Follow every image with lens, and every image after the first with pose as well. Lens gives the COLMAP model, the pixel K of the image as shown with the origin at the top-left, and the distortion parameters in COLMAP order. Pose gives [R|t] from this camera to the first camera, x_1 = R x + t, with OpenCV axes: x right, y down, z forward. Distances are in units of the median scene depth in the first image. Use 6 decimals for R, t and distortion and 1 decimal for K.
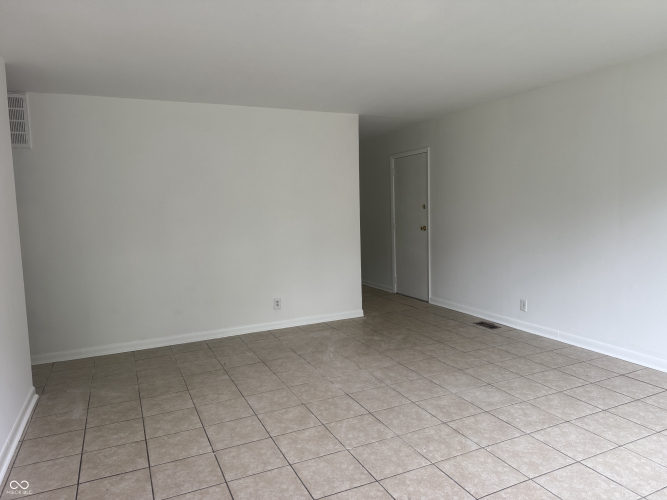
lens RADIAL K [[468.8, 0, 333.5], [0, 468.8, 250.0], [0, 0, 1]] dist [0.000441, 0.000161]
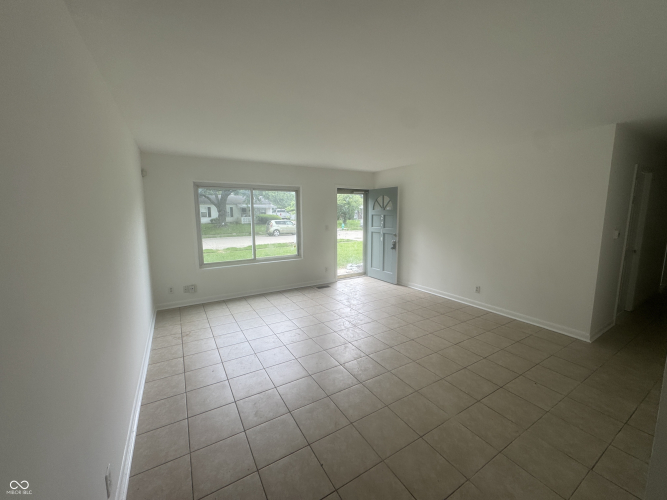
lens RADIAL K [[265.9, 0, 332.5], [0, 265.9, 247.4], [0, 0, 1]] dist [-0.001426, -0.000149]
pose [[-0.993879, 0.046227, -0.100339, 0.306743], [0.023084, 0.975095, 0.220581, -0.223340], [0.108037, 0.216915, -0.970194, 1.811533]]
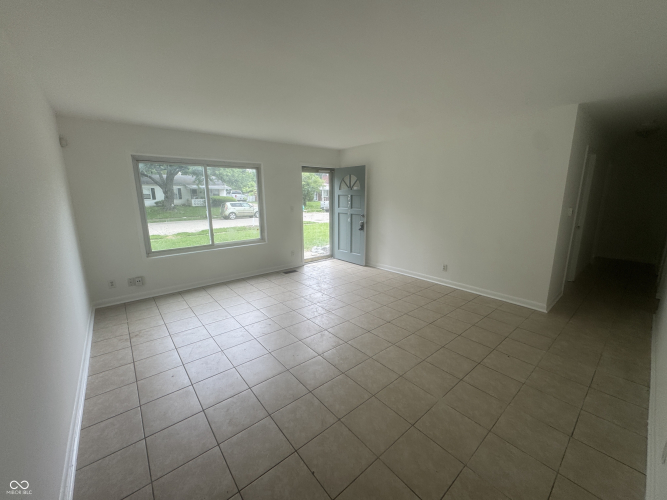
lens RADIAL K [[265.9, 0, 332.5], [0, 265.9, 247.4], [0, 0, 1]] dist [-0.001426, -0.000149]
pose [[-0.965892, 0.083834, -0.245000, 0.340832], [0.010173, 0.957696, 0.287601, -0.206695], [0.258746, 0.275299, -0.925884, 1.732854]]
